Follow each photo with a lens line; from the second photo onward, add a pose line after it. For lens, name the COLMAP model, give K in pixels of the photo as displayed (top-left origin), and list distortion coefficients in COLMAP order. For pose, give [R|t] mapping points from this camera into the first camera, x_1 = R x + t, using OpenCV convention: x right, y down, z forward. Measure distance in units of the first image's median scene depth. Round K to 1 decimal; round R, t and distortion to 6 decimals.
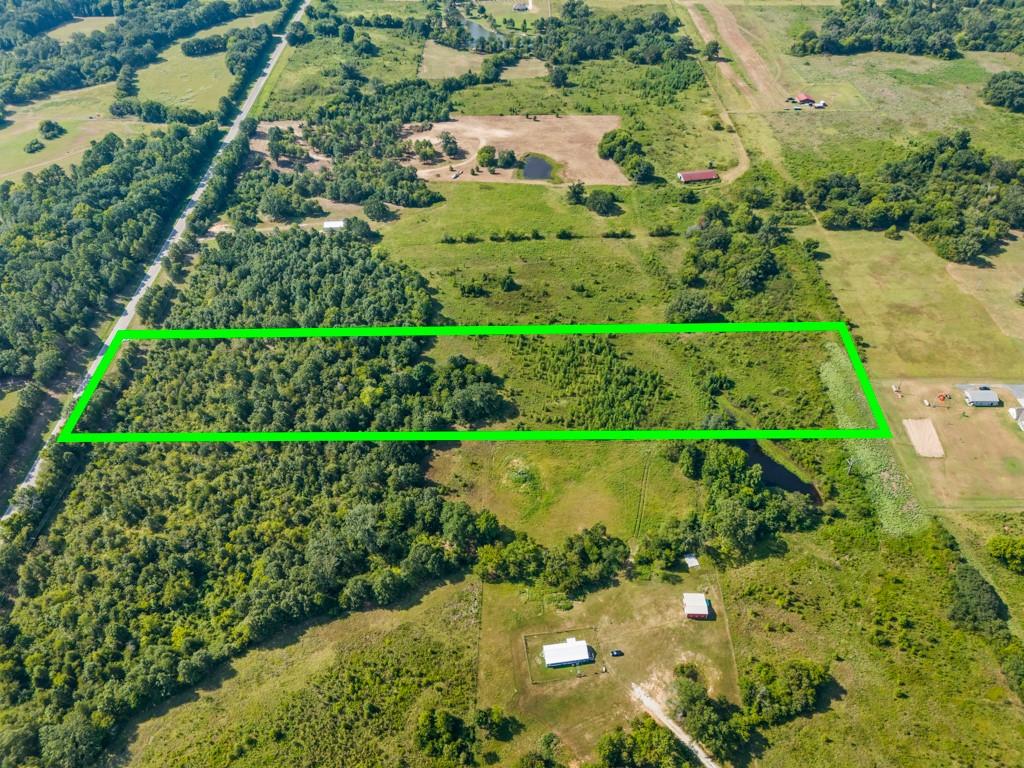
lens RADIAL K [[760.8, 0, 511.1], [0, 760.8, 385.1], [0, 0, 1]] dist [0.046483, -0.034988]
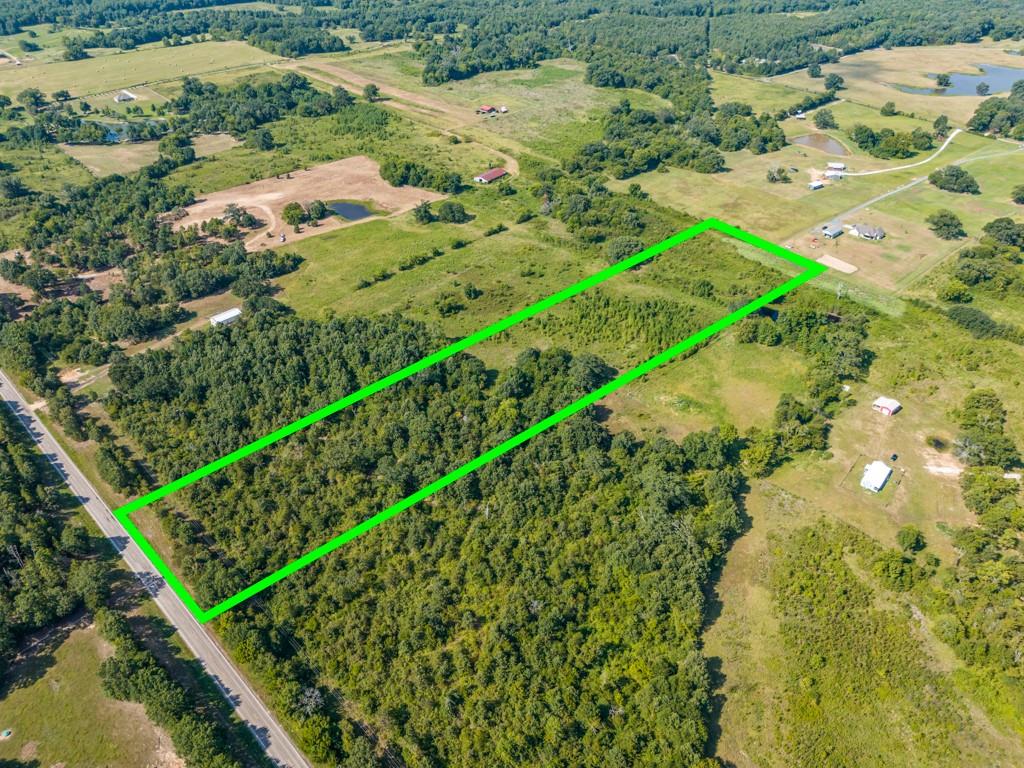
lens RADIAL K [[760.8, 0, 514.0], [0, 760.8, 382.4], [0, 0, 1]] dist [0.046483, -0.034988]
pose [[0.727144, -0.384310, 0.568830, -0.524074], [0.447713, 0.893625, 0.031428, -0.031518], [-0.520399, 0.231820, 0.821854, 0.170662]]
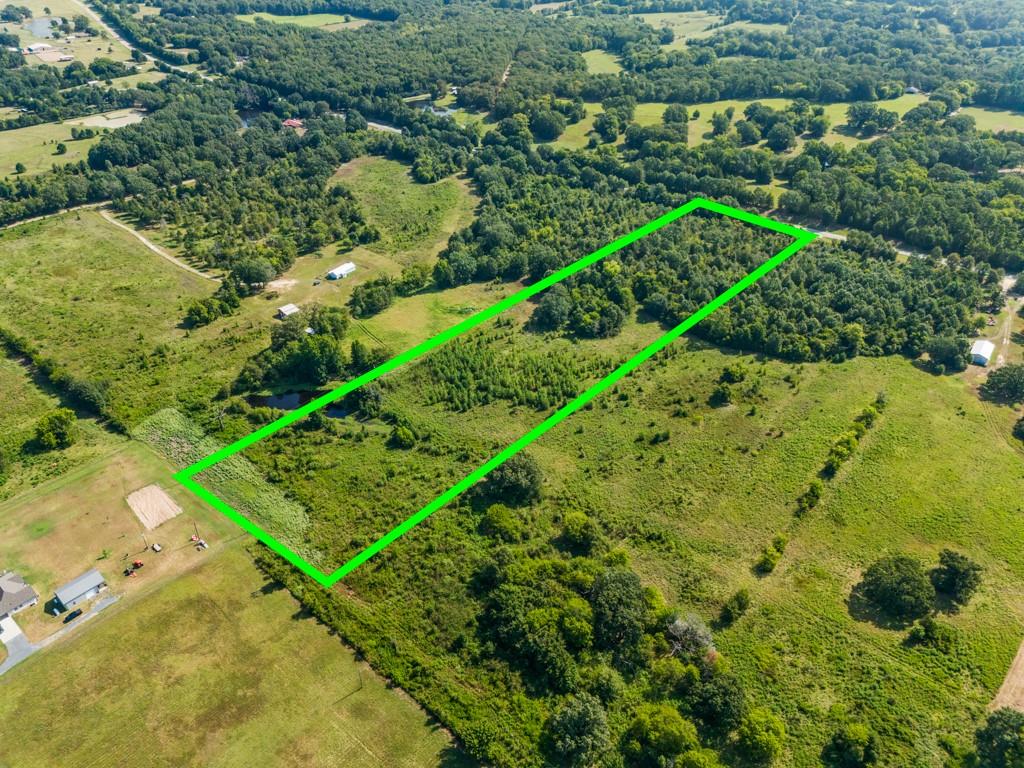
lens RADIAL K [[760.8, 0, 513.3], [0, 760.8, 385.6], [0, 0, 1]] dist [0.046483, -0.034988]
pose [[-0.655111, 0.440299, -0.613976, 0.525499], [-0.485060, 0.377943, 0.788591, -0.566734], [0.579264, 0.814430, -0.034023, 0.827009]]
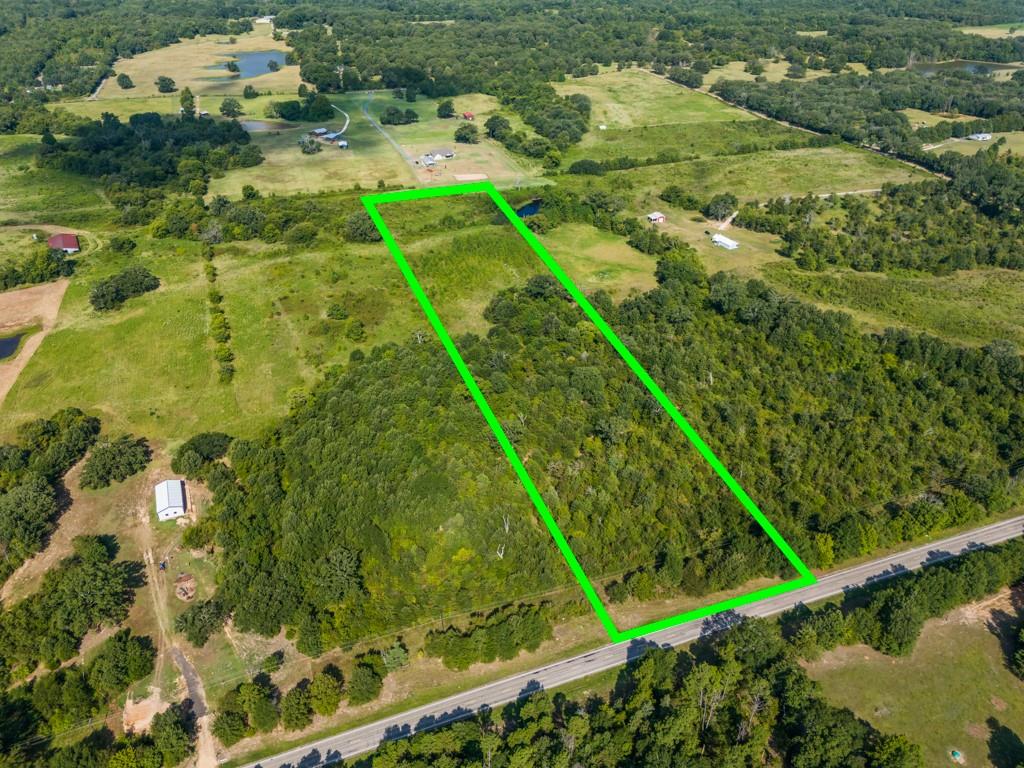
lens RADIAL K [[760.8, 0, 512.6], [0, 760.8, 380.9], [0, 0, 1]] dist [0.046483, -0.034988]
pose [[-0.336183, -0.491054, 0.803646, -0.706245], [0.625965, 0.521052, 0.580235, -0.417952], [-0.703668, 0.698120, 0.132214, 0.742893]]
